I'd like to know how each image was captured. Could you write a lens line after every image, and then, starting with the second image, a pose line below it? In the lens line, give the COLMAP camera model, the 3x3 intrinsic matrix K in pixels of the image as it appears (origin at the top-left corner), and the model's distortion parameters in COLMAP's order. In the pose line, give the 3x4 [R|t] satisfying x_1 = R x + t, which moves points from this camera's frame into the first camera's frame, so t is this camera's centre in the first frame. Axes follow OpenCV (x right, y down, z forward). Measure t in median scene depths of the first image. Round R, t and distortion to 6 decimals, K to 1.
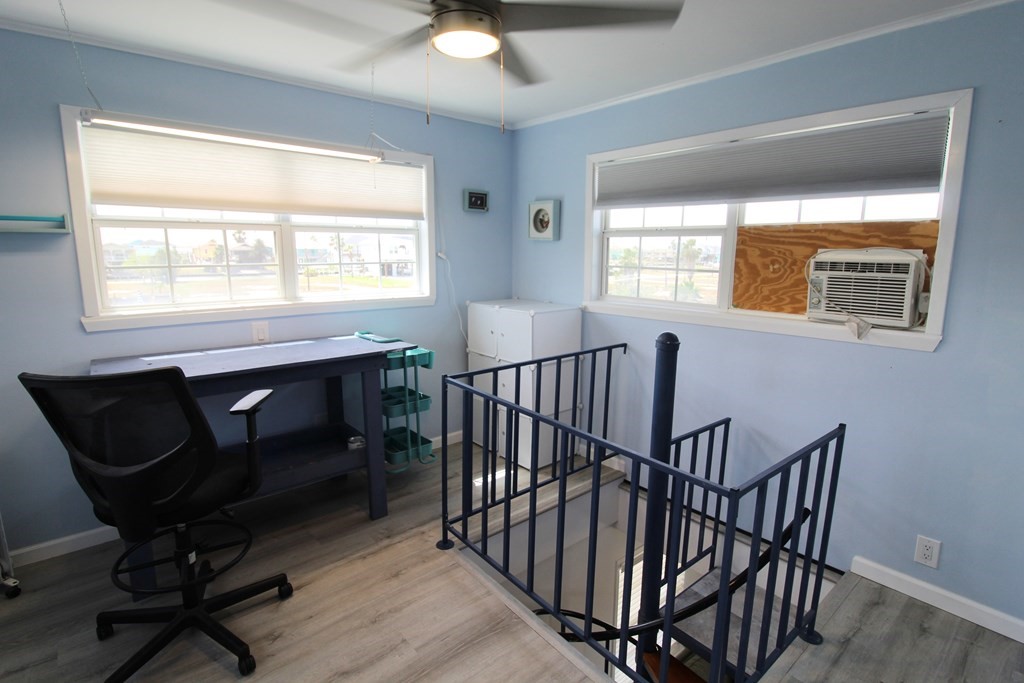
lens RADIAL K [[491.3, 0, 510.9], [0, 491.3, 339.1], [0, 0, 1]] dist [-0.004334, -0.000751]
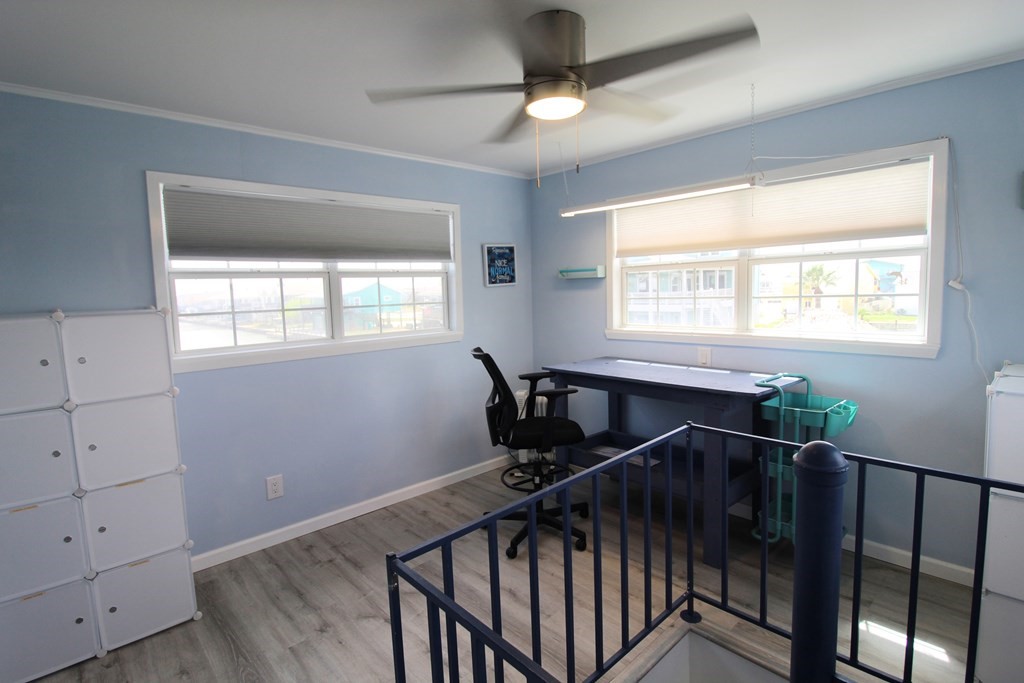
lens RADIAL K [[491.3, 0, 513.3], [0, 491.3, 340.3], [0, 0, 1]] dist [-0.004334, -0.000751]
pose [[0.074612, 0.096526, -0.992530, 0.515891], [-0.145460, 0.985712, 0.084928, -0.075158], [0.986547, 0.138036, 0.087587, 0.419663]]
